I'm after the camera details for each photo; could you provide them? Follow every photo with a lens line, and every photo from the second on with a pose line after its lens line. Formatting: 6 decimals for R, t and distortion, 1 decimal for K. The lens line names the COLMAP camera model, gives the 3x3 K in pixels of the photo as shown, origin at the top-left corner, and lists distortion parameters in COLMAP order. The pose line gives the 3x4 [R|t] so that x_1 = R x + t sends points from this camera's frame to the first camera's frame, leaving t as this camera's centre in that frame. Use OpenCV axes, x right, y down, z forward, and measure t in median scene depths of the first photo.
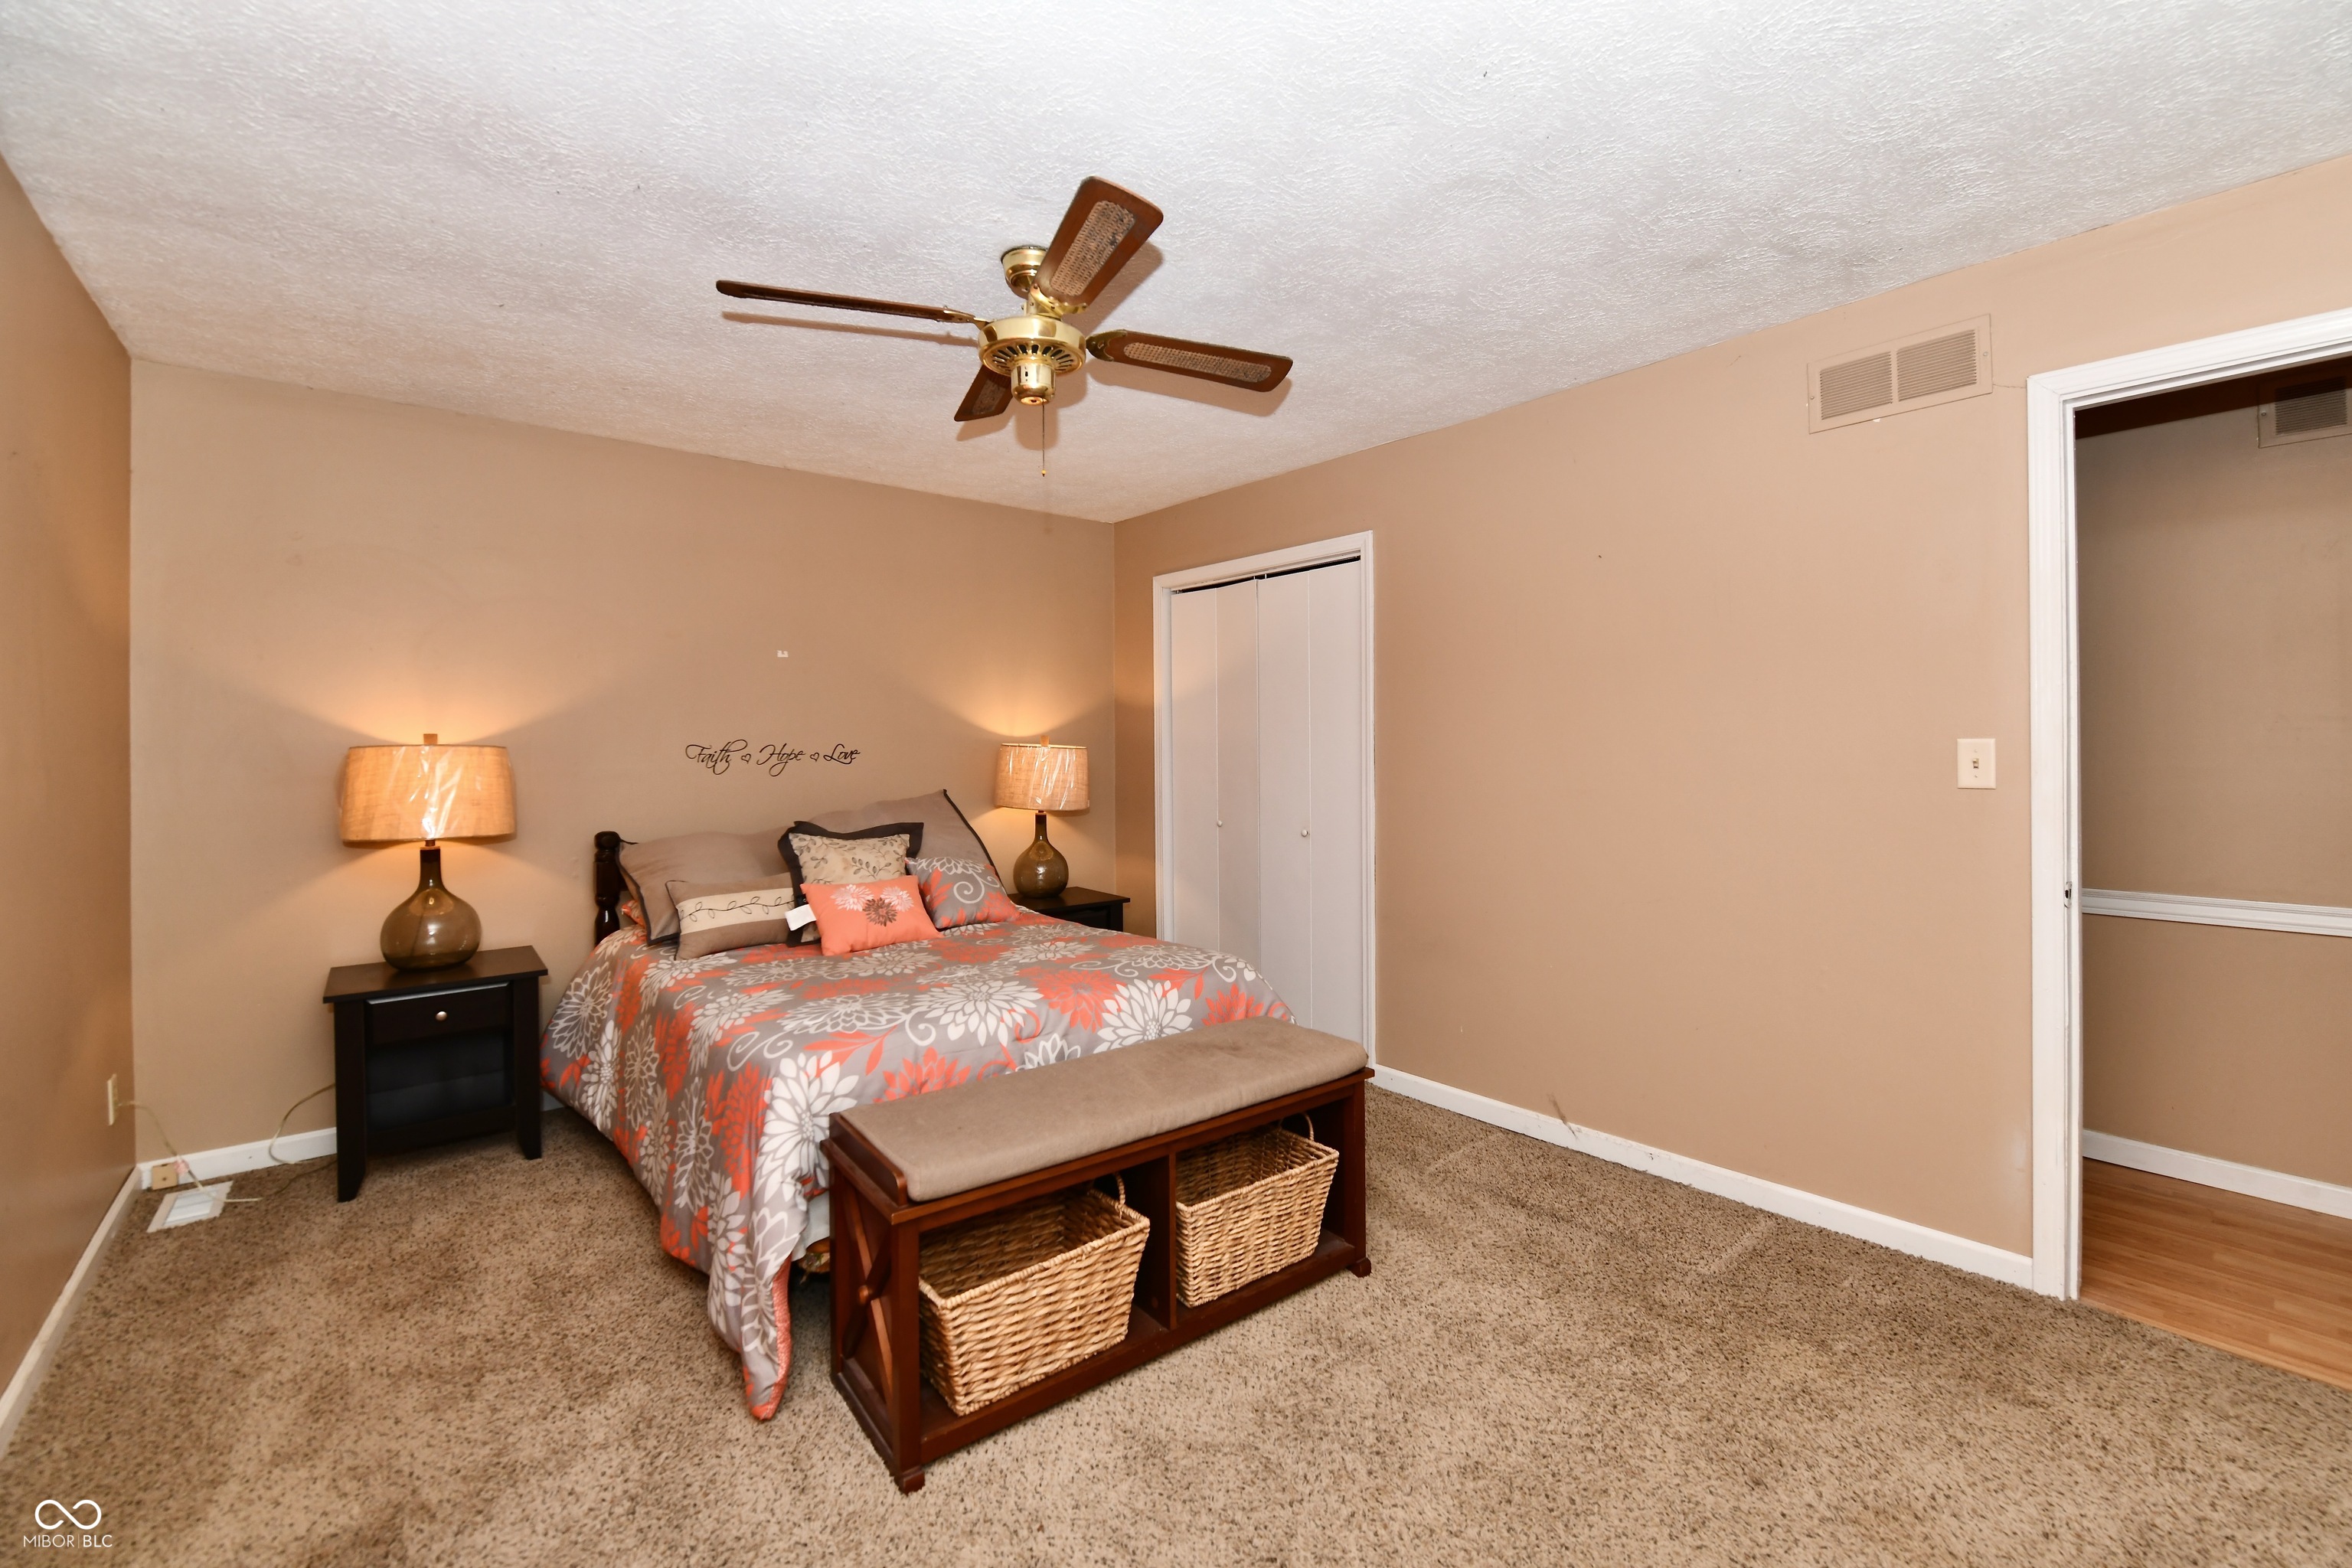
lens RADIAL K [[971.9, 0, 1196.4], [0, 971.9, 750.1], [0, 0, 1]] dist [-0.003745, -0.005706]
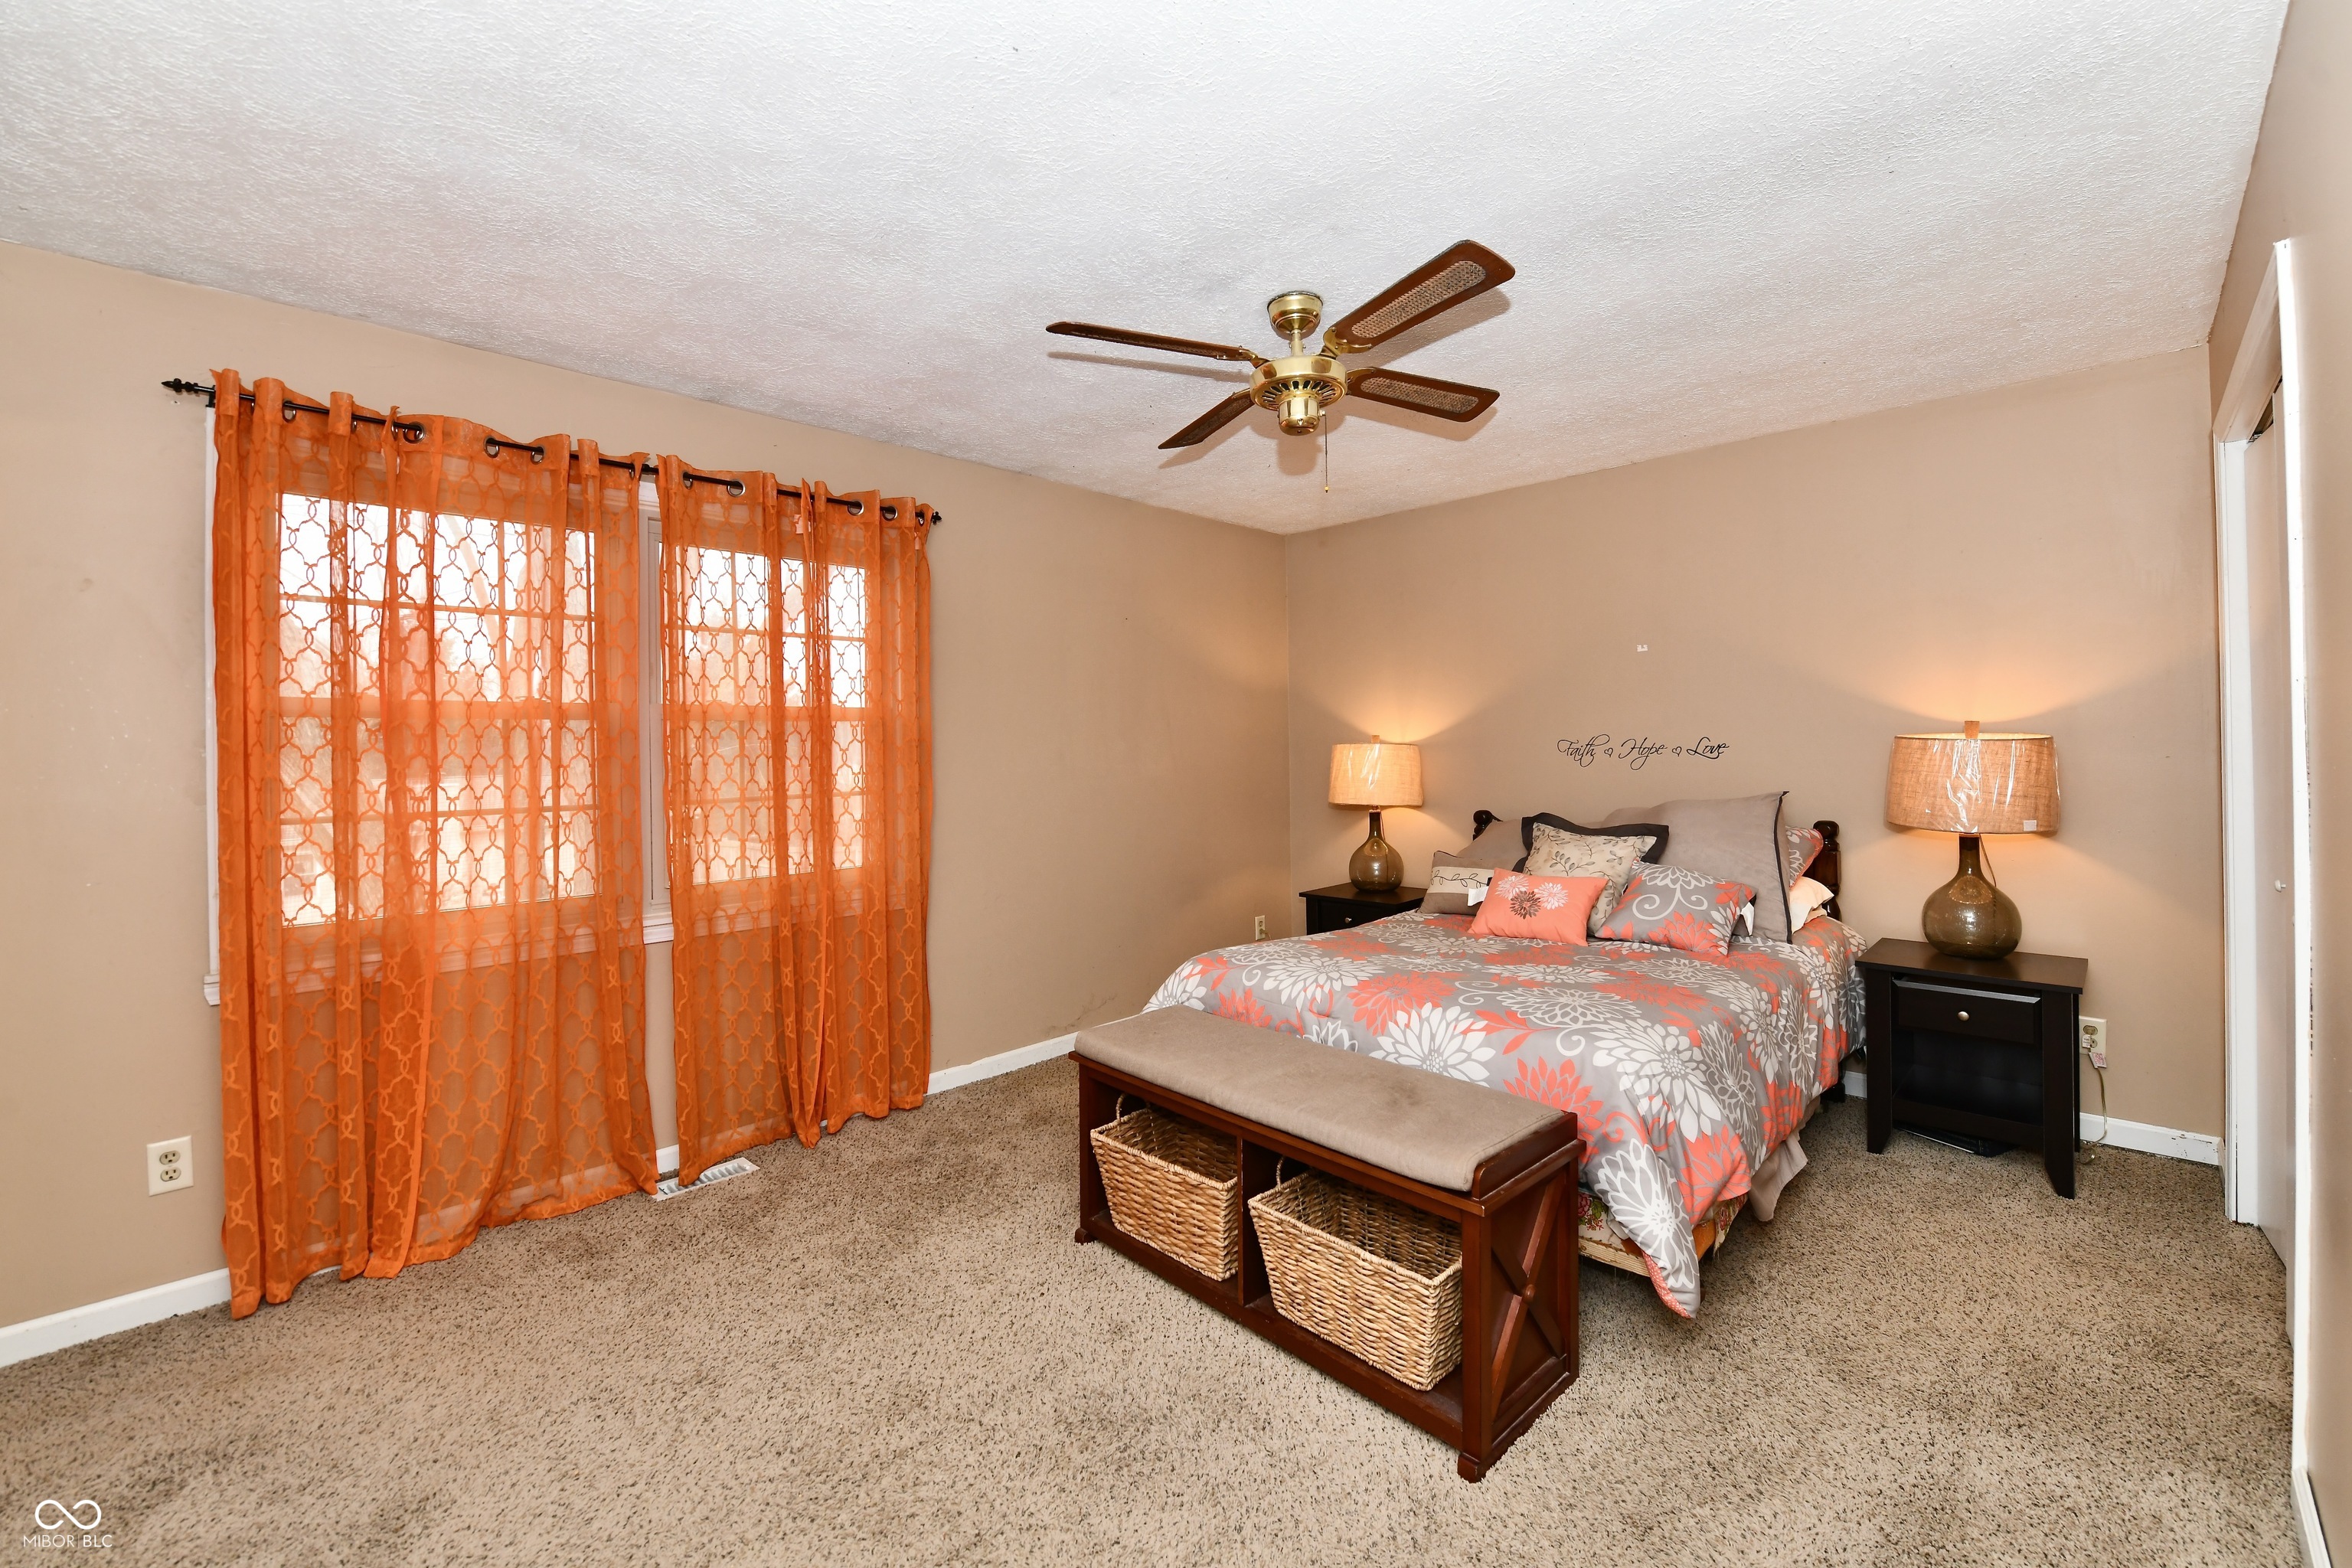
lens RADIAL K [[928.0, 0, 1137.0], [0, 928.0, 755.0], [0, 0, 1]] dist [-0.002719, -0.005295]
pose [[0.087714, 0.009051, -0.996105, 0.617788], [0.009759, 0.999903, 0.009944, -0.004305], [0.996098, -0.010594, 0.087617, 0.521275]]
